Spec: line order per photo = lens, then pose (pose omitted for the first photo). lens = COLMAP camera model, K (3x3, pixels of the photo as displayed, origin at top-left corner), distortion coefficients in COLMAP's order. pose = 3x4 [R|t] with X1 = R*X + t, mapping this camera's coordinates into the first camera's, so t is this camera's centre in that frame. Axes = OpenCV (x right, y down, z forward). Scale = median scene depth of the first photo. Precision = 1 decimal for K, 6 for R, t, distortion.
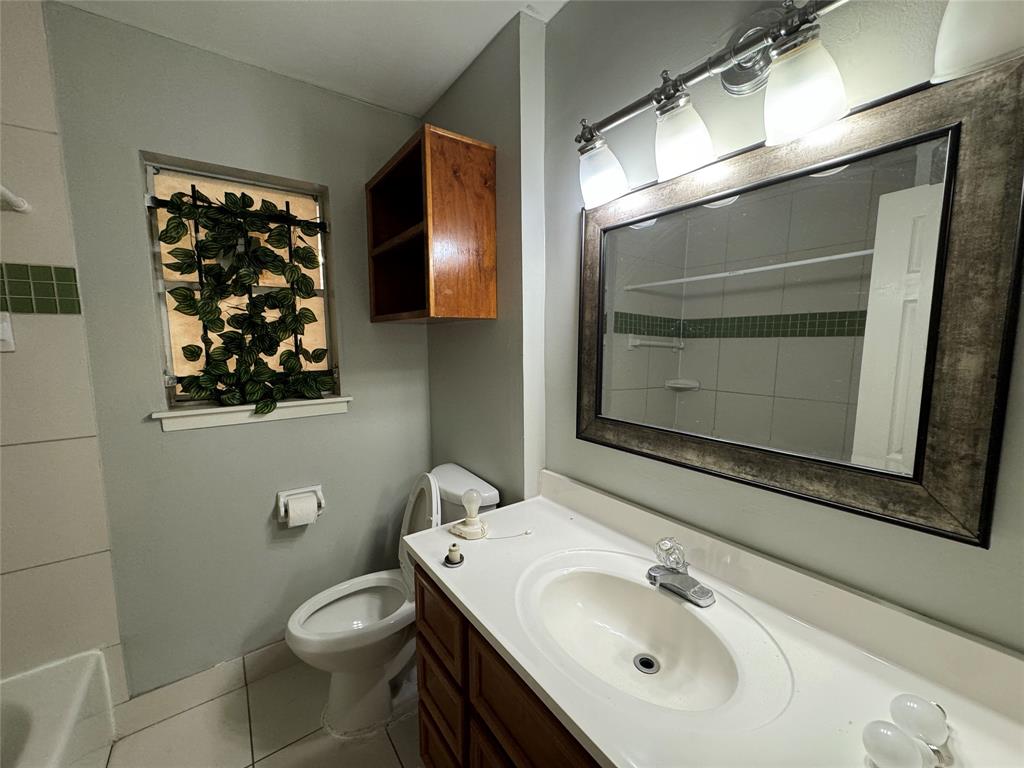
lens RADIAL K [[408.1, 0, 513.4], [0, 408.1, 383.3], [0, 0, 1]] dist [-0.000407, 0.000051]
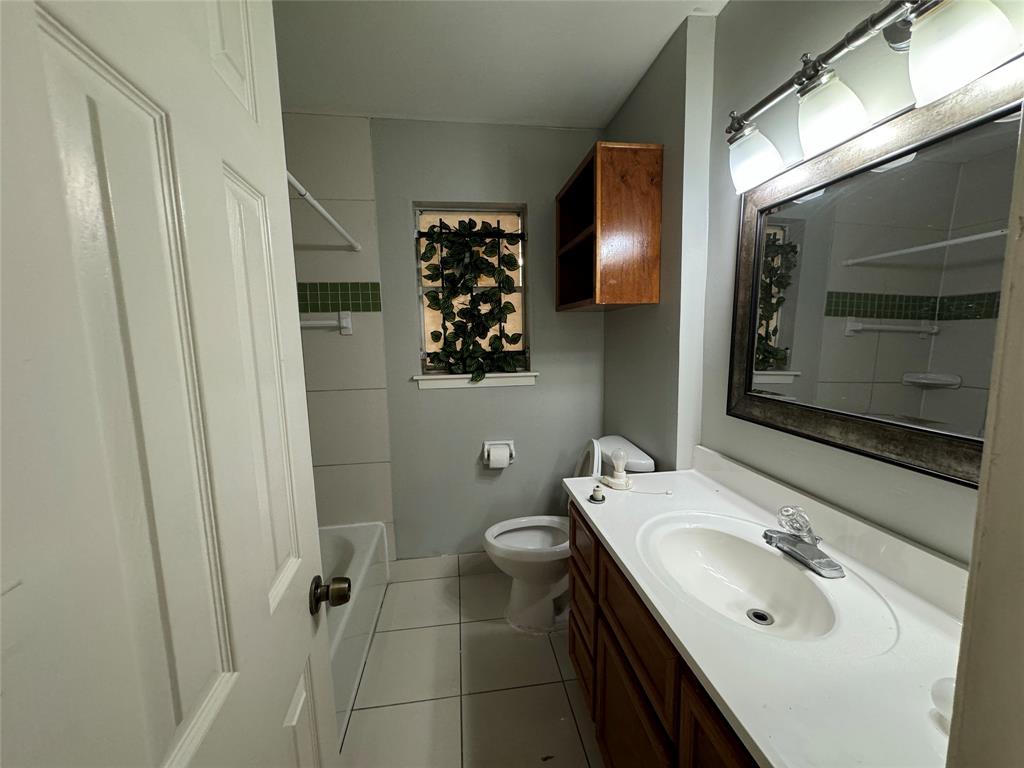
lens RADIAL K [[408.1, 0, 513.4], [0, 408.1, 383.3], [0, 0, 1]] dist [-0.000407, 0.000051]
pose [[0.884206, 0.048342, -0.464589, 0.141355], [-0.039413, 0.998804, 0.028918, 0.041980], [0.465431, -0.007258, 0.885054, -0.161061]]
